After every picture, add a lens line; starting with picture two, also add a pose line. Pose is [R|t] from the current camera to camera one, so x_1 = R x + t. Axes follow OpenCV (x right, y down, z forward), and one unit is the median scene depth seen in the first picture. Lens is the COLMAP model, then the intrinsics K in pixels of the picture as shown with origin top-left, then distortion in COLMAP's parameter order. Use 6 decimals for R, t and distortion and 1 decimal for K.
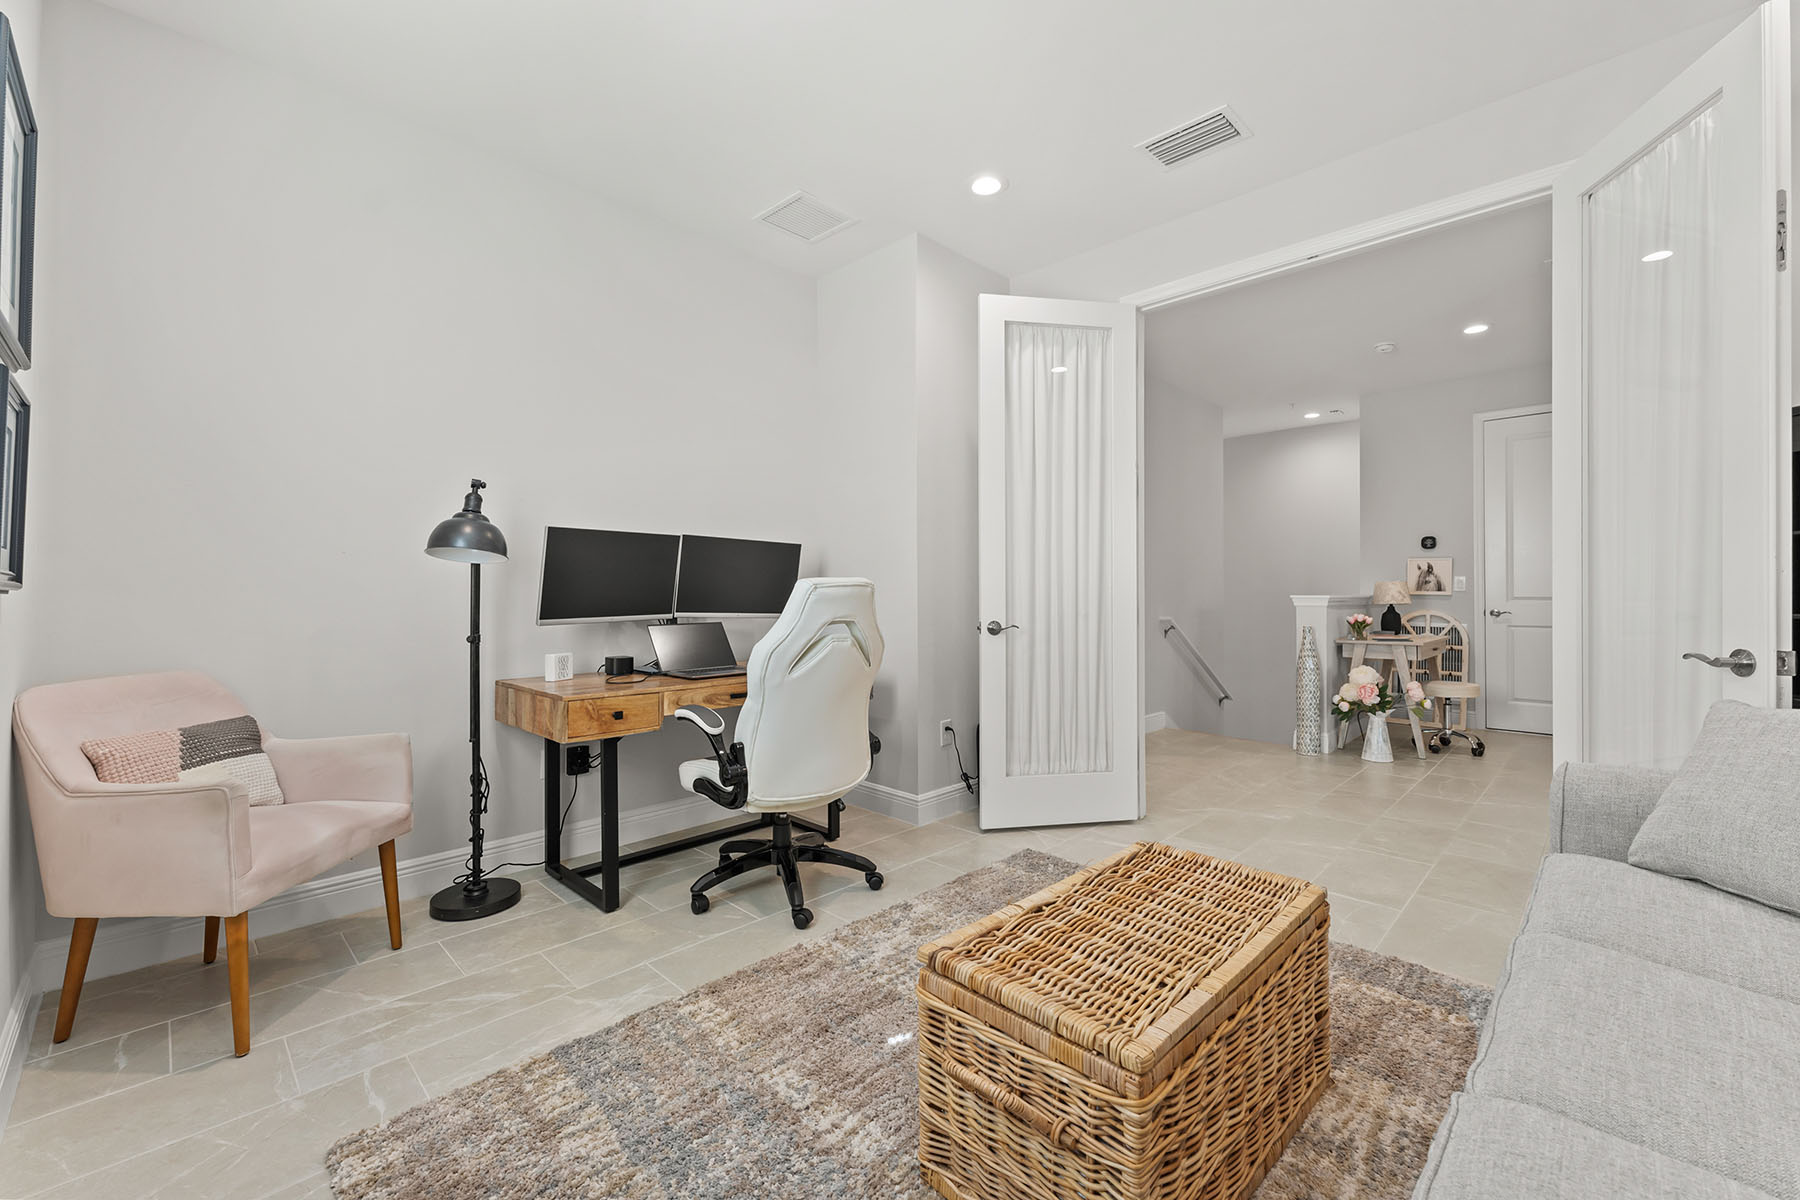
lens RADIAL K [[727.8, 0, 903.7], [0, 727.8, 596.8], [0, 0, 1]] dist [0.001647, 0.000130]
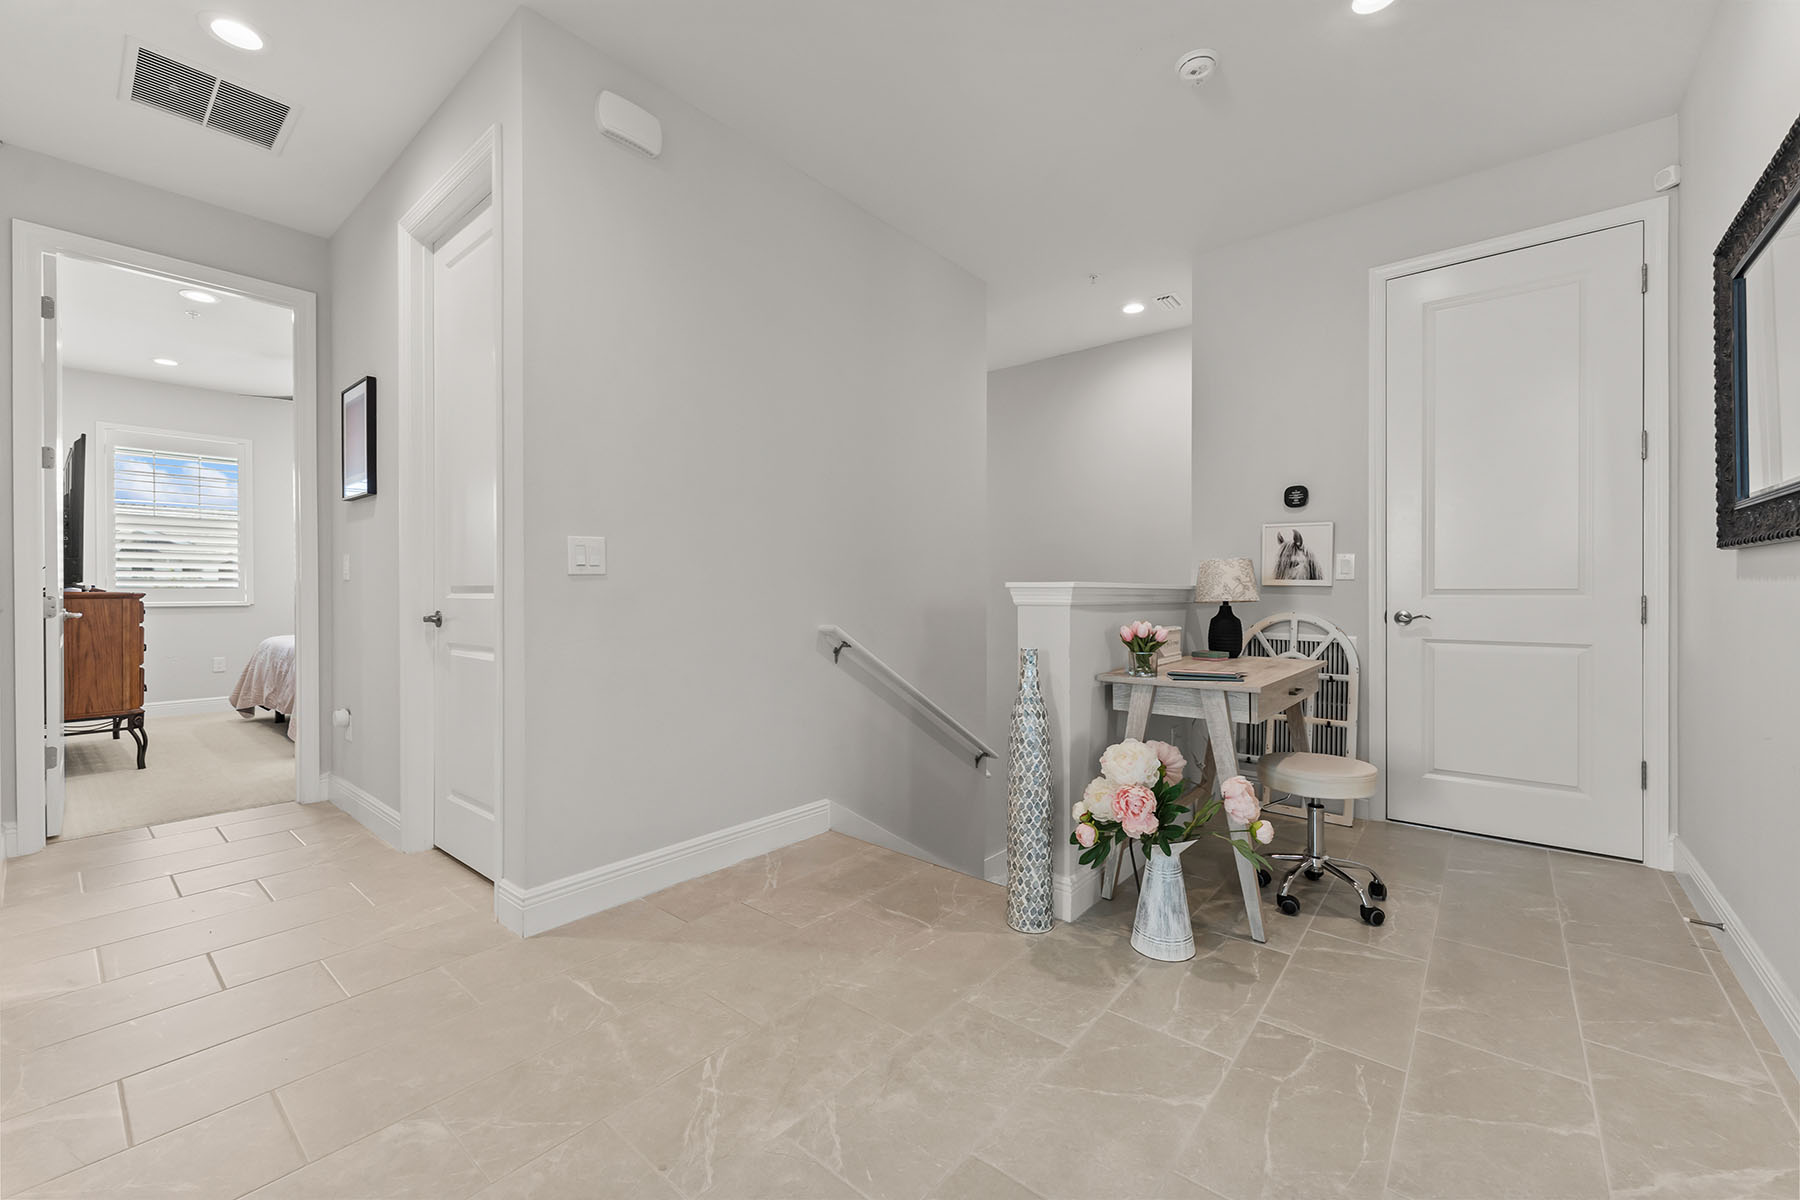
lens RADIAL K [[717.5, 0, 901.8], [0, 717.5, 597.1], [0, 0, 1]] dist [0.001420, 0.000103]
pose [[0.996385, 0.002110, 0.084924, 0.384977], [-0.002407, 0.999991, 0.003398, 0.005552], [-0.084916, -0.003590, 0.996382, 0.488329]]
